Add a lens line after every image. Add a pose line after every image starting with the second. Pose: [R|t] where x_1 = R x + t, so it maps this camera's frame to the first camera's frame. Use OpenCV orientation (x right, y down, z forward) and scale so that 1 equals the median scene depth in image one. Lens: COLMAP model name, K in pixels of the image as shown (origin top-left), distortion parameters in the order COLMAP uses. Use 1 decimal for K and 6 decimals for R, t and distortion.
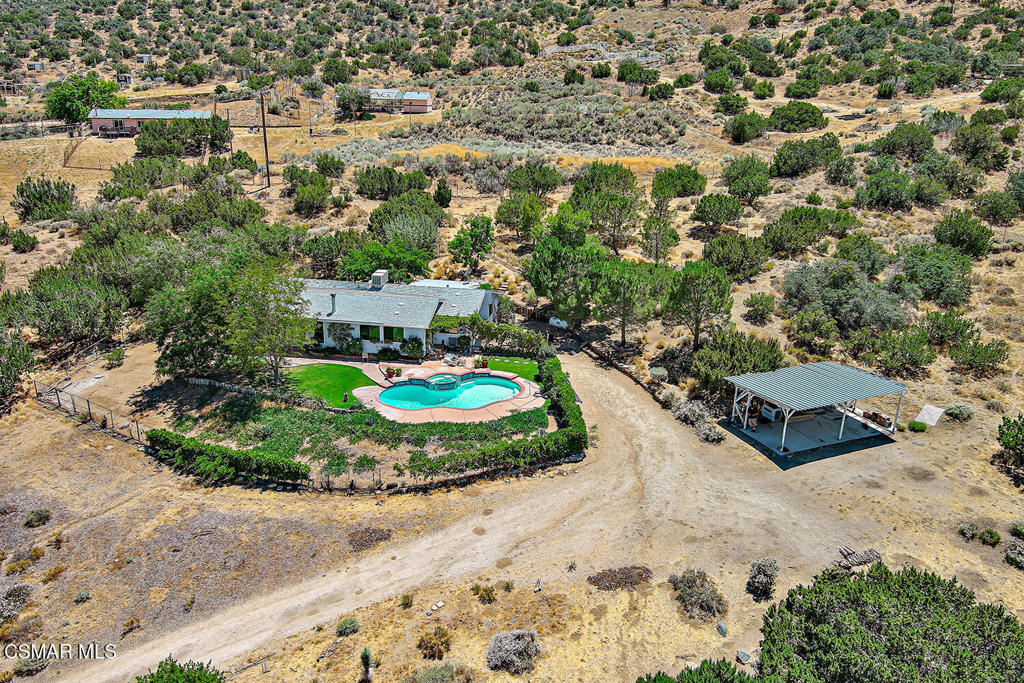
lens RADIAL K [[795.0, 0, 512.4], [0, 795.0, 340.0], [0, 0, 1]] dist [0.009586, -0.014598]
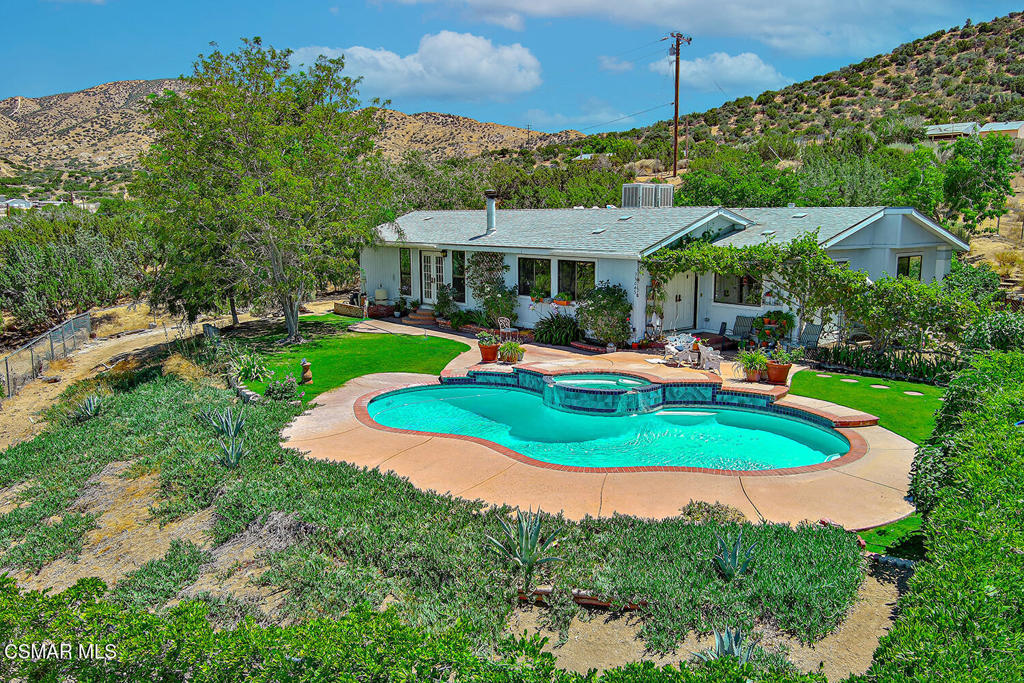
lens RADIAL K [[795.0, 0, 519.7], [0, 795.0, 348.5], [0, 0, 1]] dist [0.009586, -0.014598]
pose [[0.751748, 0.090263, -0.653244, 0.090332], [-0.198931, 0.975481, -0.094140, 0.071190], [0.628730, 0.200720, 0.751272, 0.742868]]
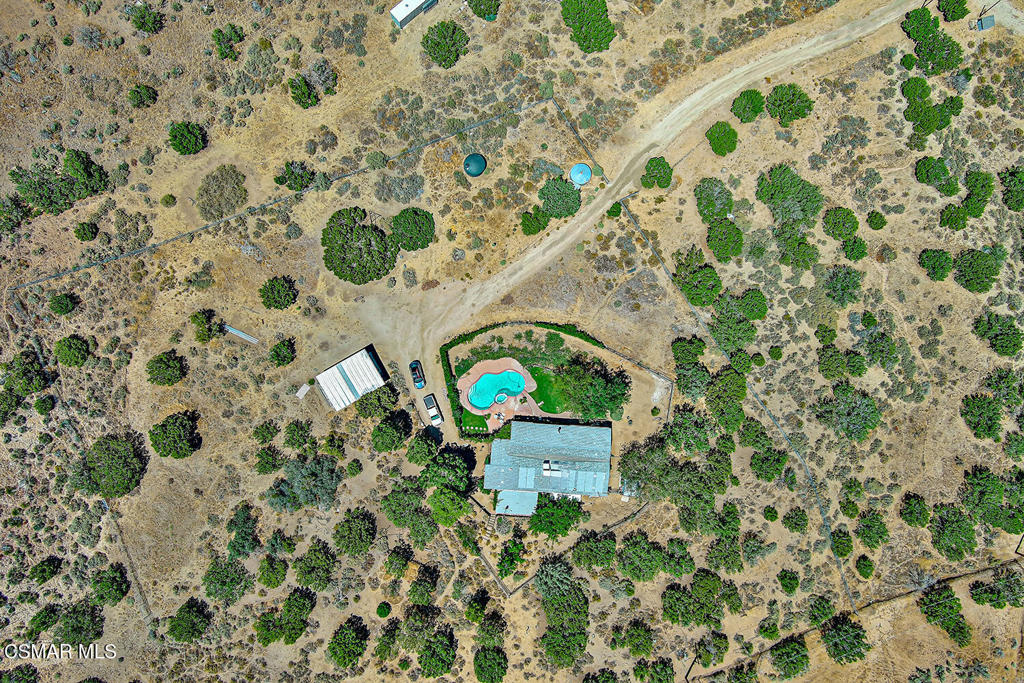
lens RADIAL K [[795.0, 0, 508.3], [0, 795.0, 343.7], [0, 0, 1]] dist [0.009586, -0.014598]
pose [[-0.995290, 0.090971, -0.033490, -0.044039], [-0.060957, -0.318686, 0.945898, -2.124367], [0.075376, 0.943485, 0.322730, 0.090754]]
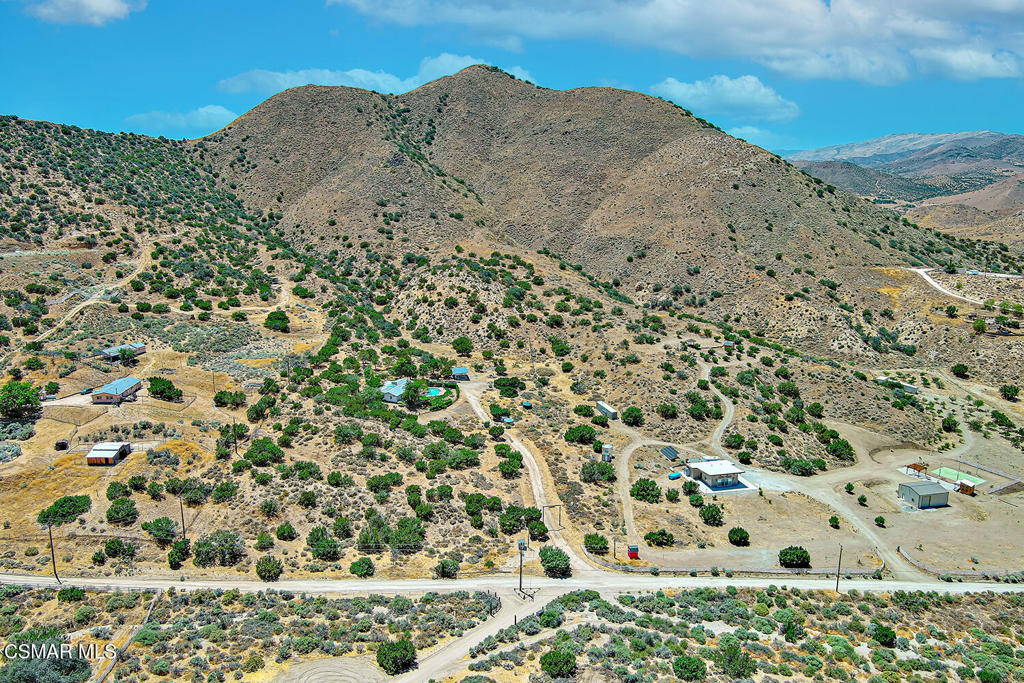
lens RADIAL K [[795.0, 0, 513.9], [0, 795.0, 346.3], [0, 0, 1]] dist [0.009586, -0.014598]
pose [[0.230812, -0.248924, 0.940618, -5.126360], [0.323970, 0.931222, 0.166940, -0.979470], [-0.917480, 0.266200, 0.295581, -1.286406]]
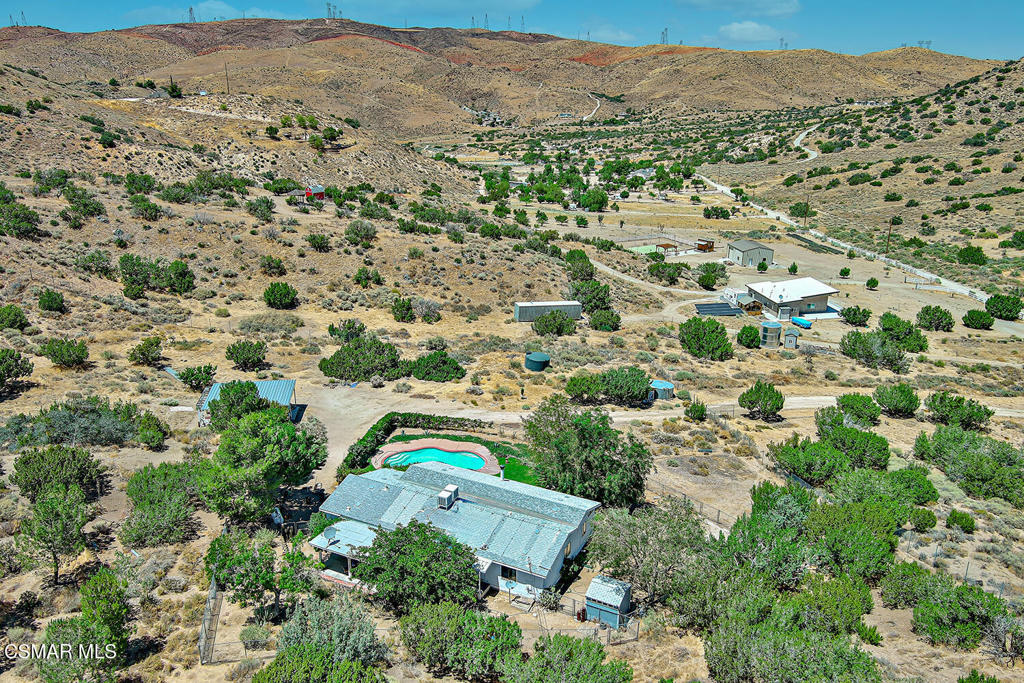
lens RADIAL K [[795.0, 0, 515.1], [0, 795.0, 339.0], [0, 0, 1]] dist [0.009586, -0.014598]
pose [[-0.954095, -0.121962, 0.273549, -0.565244], [0.073131, 0.790823, 0.607660, -0.943019], [-0.290440, 0.599770, -0.745601, 1.847295]]
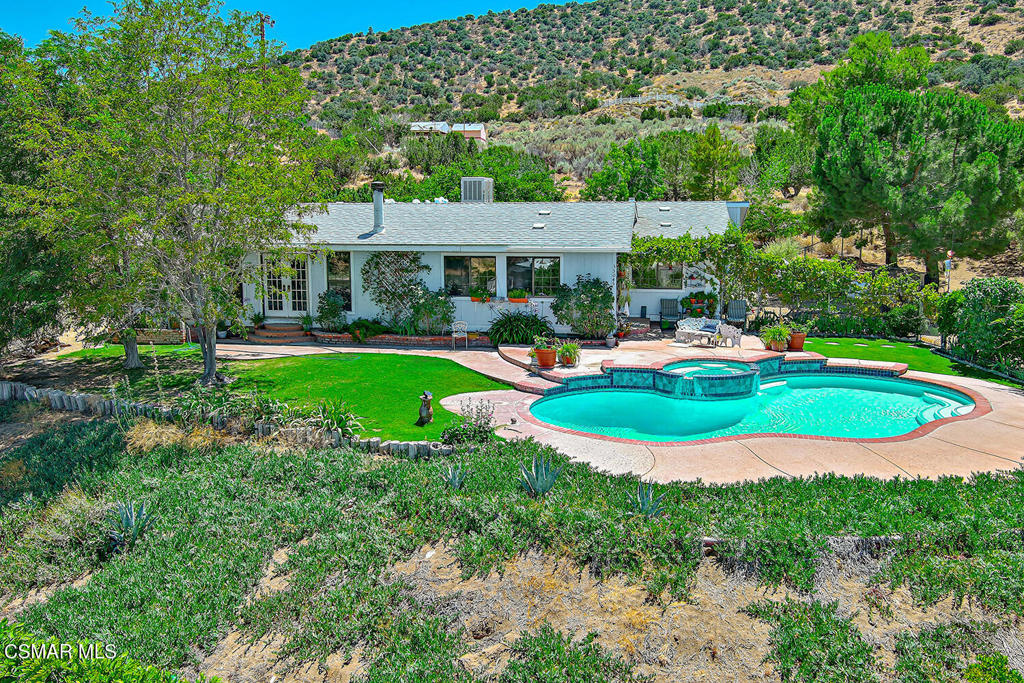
lens RADIAL K [[795.0, 0, 520.7], [0, 795.0, 337.8], [0, 0, 1]] dist [0.009586, -0.014598]
pose [[0.999725, -0.017073, -0.016094, -0.159375], [0.014337, 0.987499, -0.156975, 0.086783], [0.018573, 0.156701, 0.987471, 0.667054]]
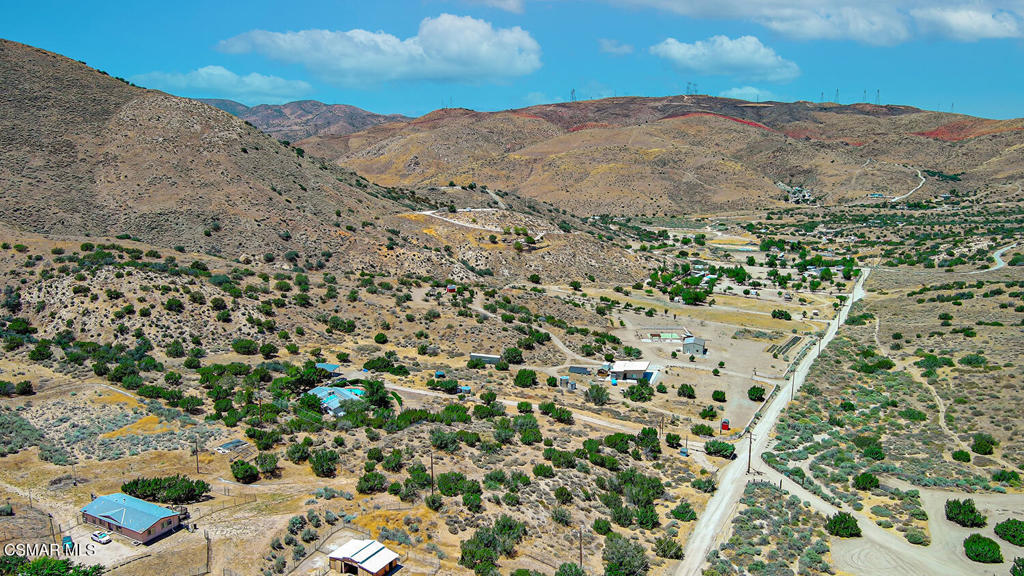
lens RADIAL K [[803.1, 0, 515.9], [0, 803.1, 285.7], [0, 0, 1]] dist [0.007210, -0.009453]
pose [[-0.715828, -0.164723, 0.678570, -3.978834], [0.213387, 0.873688, 0.437191, -2.415280], [-0.664873, 0.457751, -0.590260, 2.905480]]
